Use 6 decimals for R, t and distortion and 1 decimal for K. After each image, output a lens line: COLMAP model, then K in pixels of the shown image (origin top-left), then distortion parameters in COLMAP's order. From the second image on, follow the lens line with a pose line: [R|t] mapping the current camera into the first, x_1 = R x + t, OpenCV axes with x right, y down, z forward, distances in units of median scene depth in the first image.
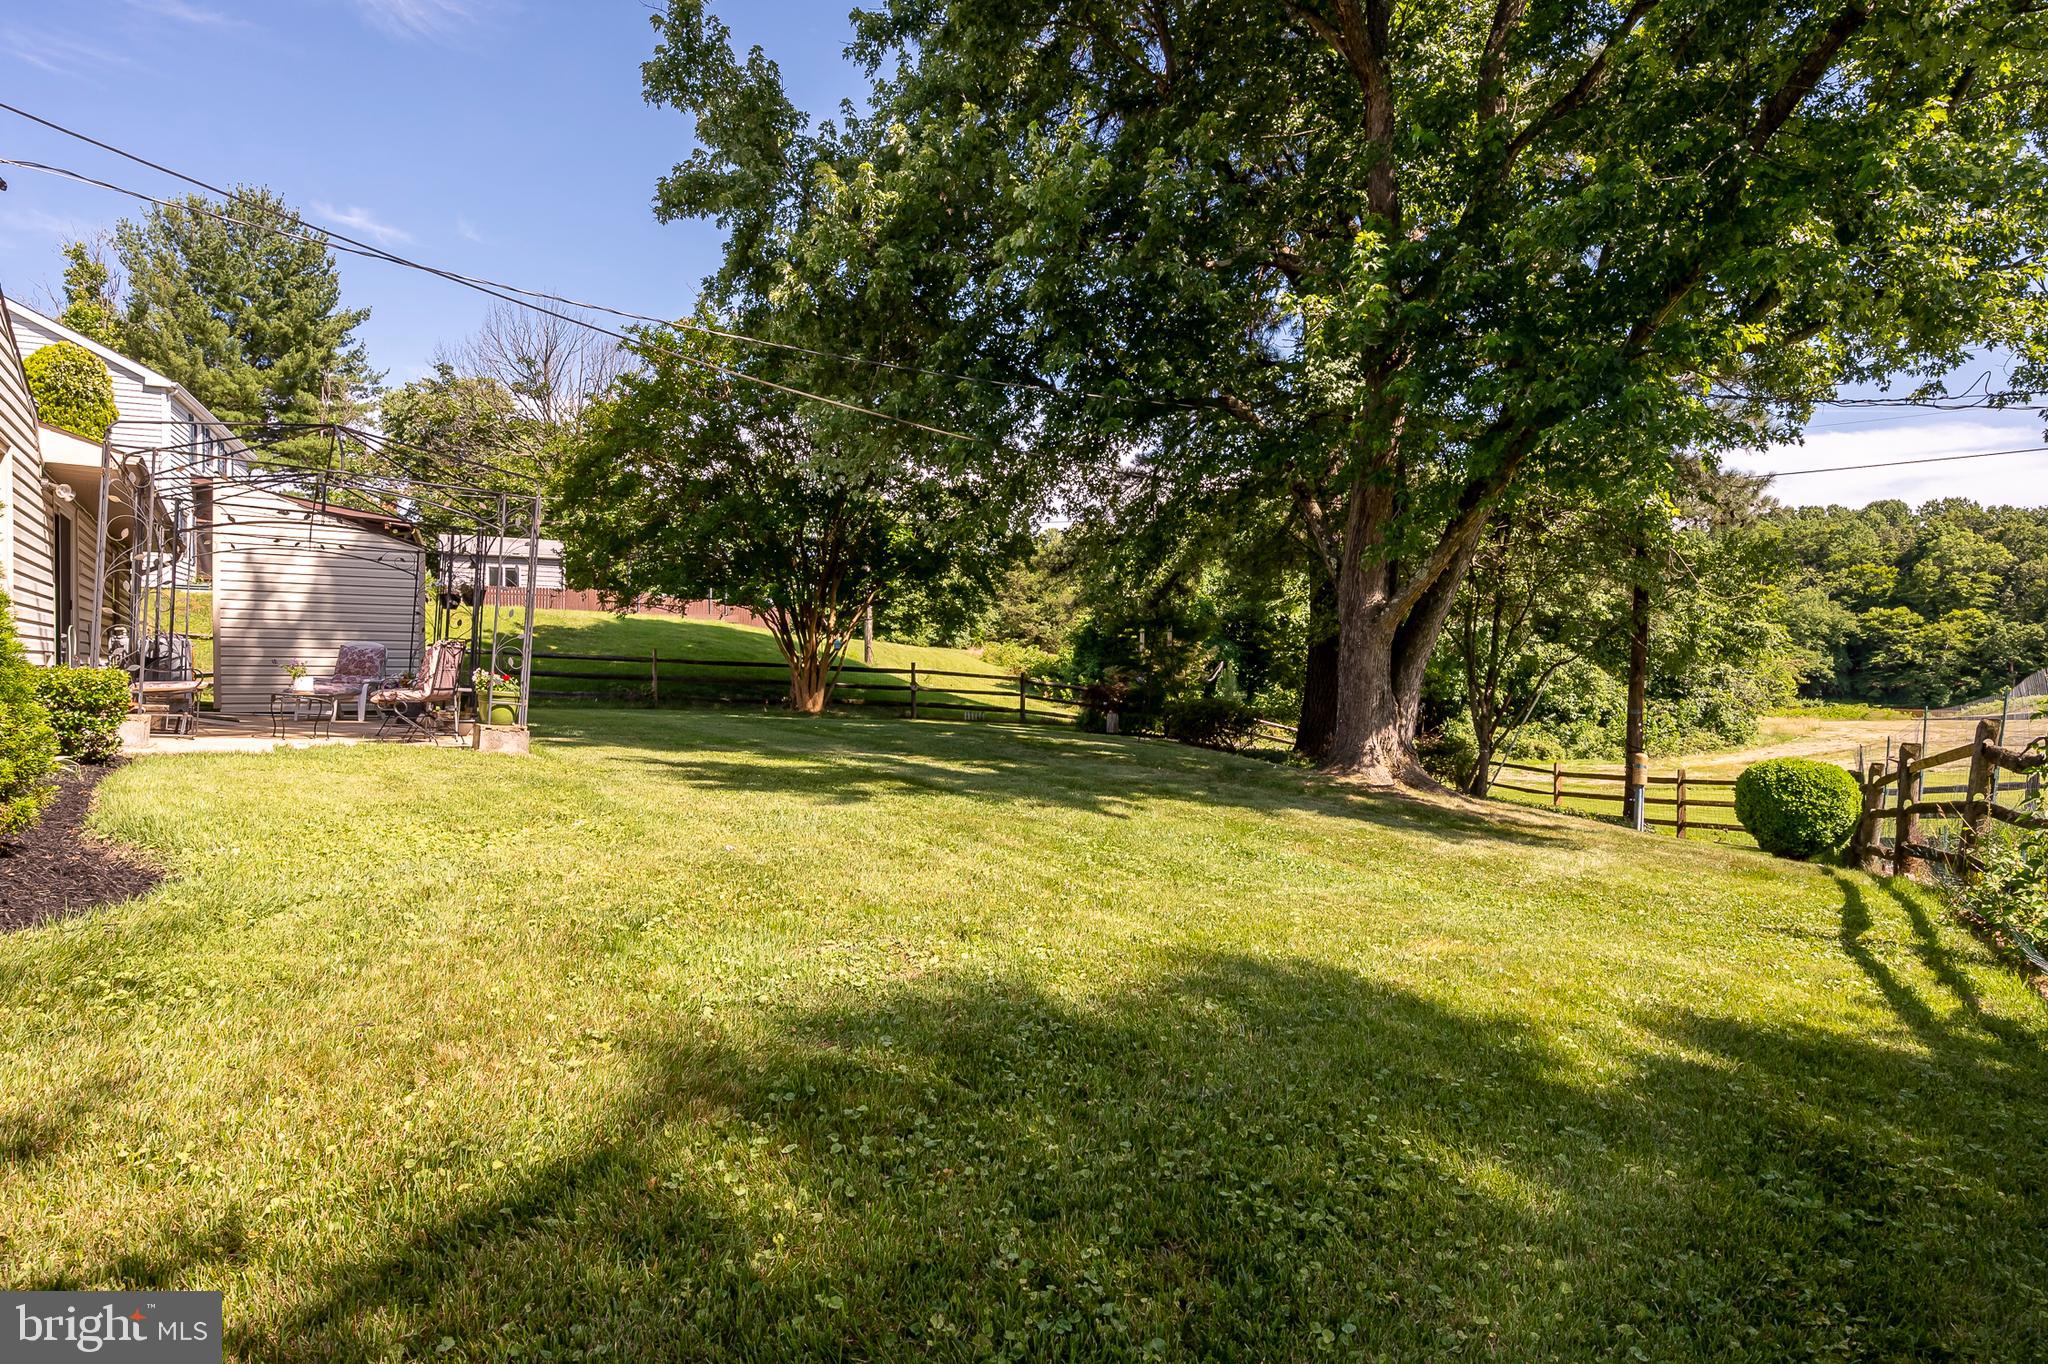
lens RADIAL K [[1099.1, 0, 1016.4], [0, 1099.1, 687.7], [0, 0, 1]] dist [-0.003448, -0.000958]
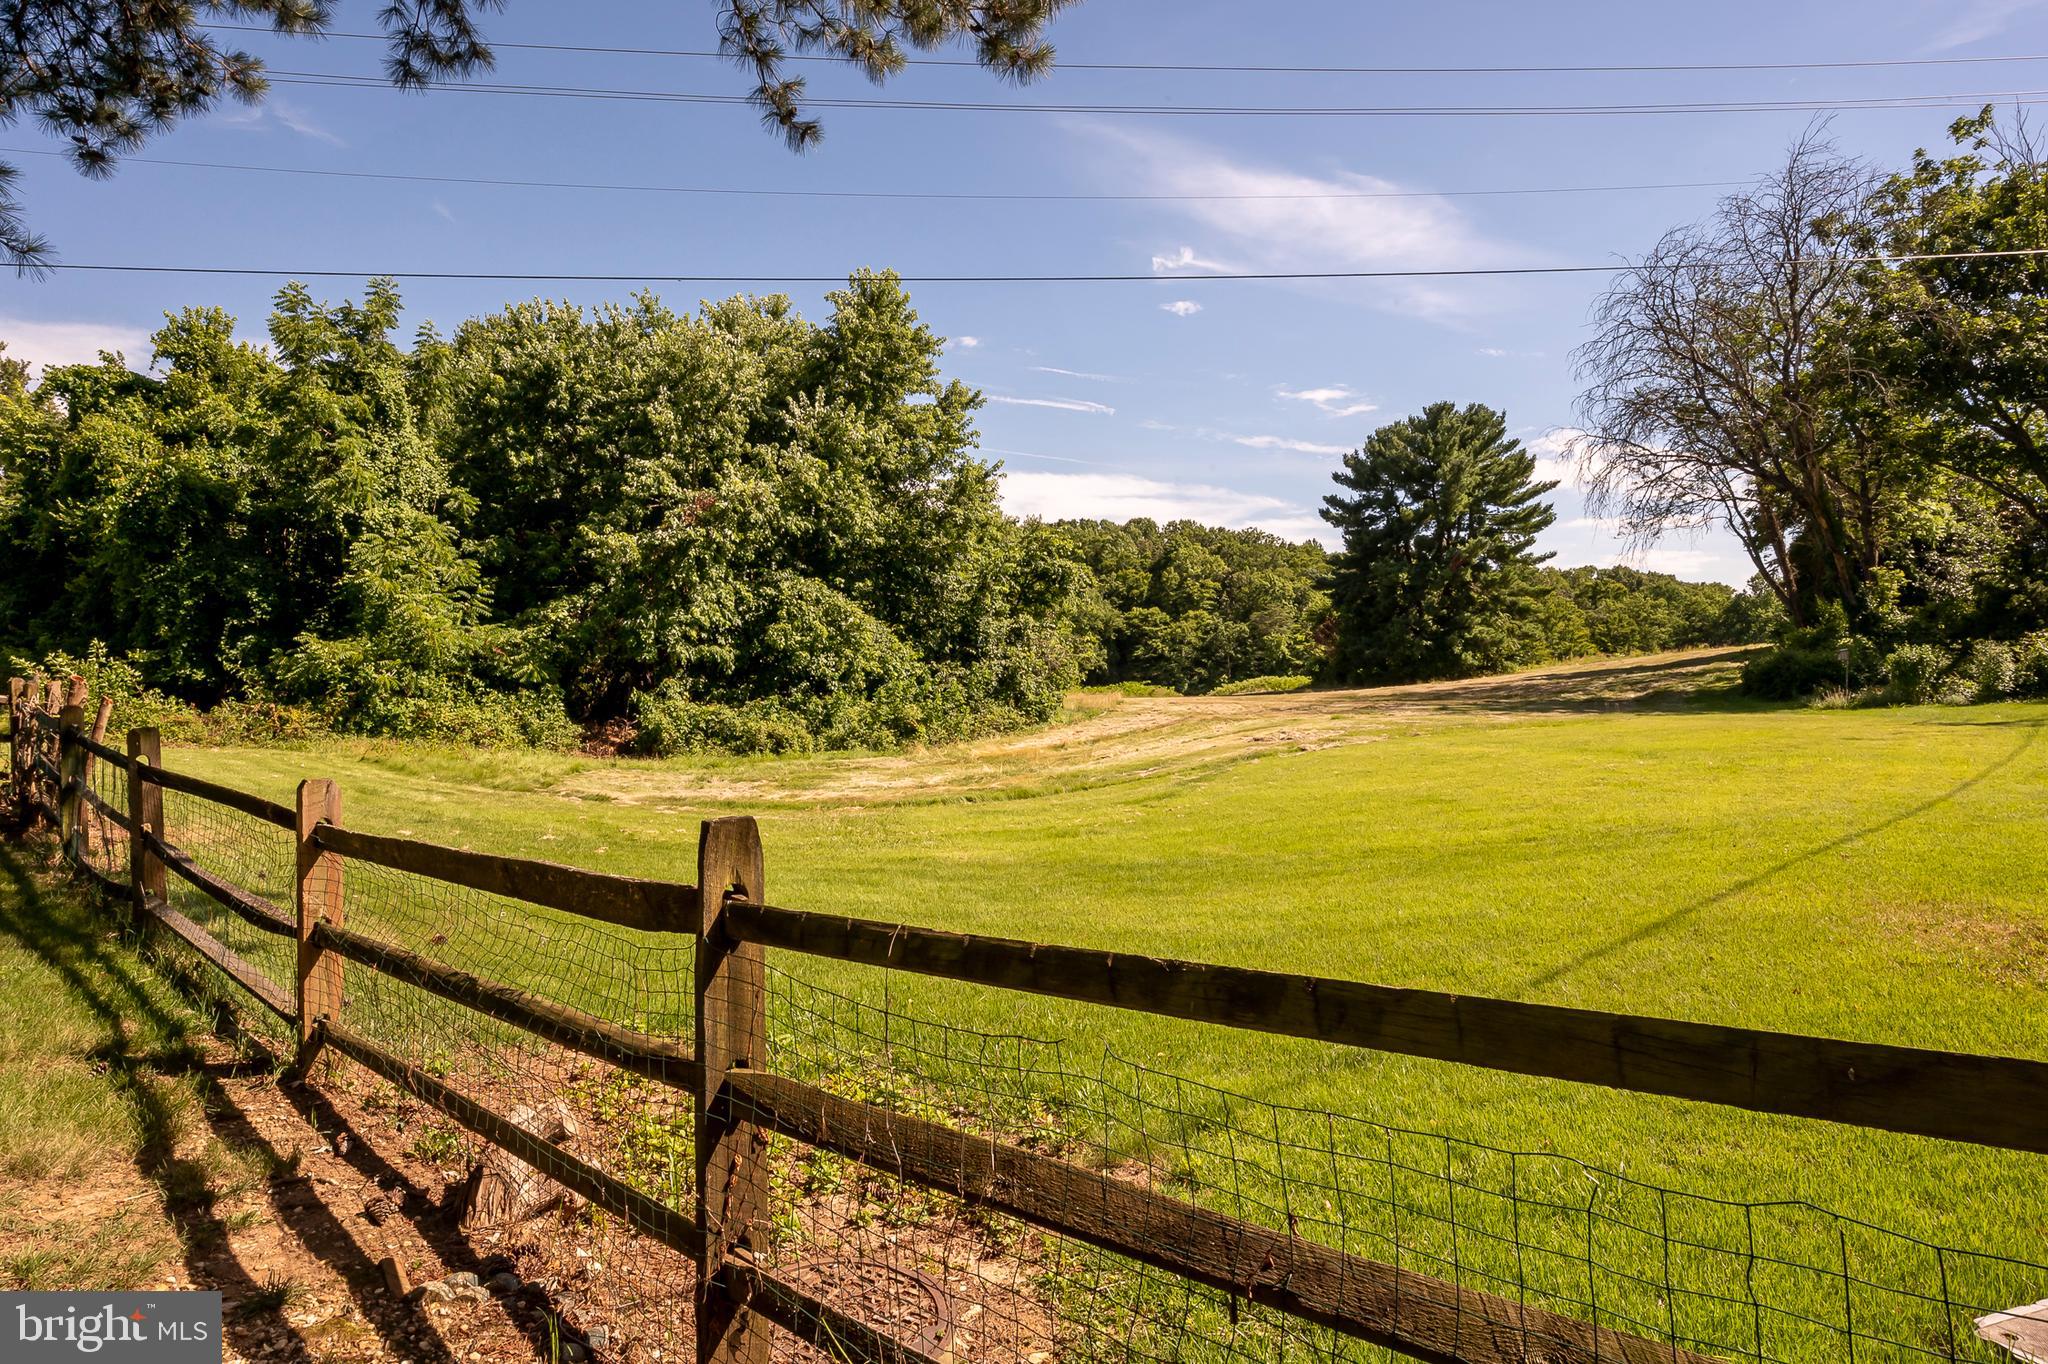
lens RADIAL K [[1099.1, 0, 1026.0], [0, 1099.1, 680.6], [0, 0, 1]] dist [-0.003448, -0.000958]
pose [[0.839824, -0.002467, 0.542853, 0.069210], [0.005358, 0.999979, -0.003746, 0.007266], [-0.542832, 0.006054, 0.839819, 0.106989]]
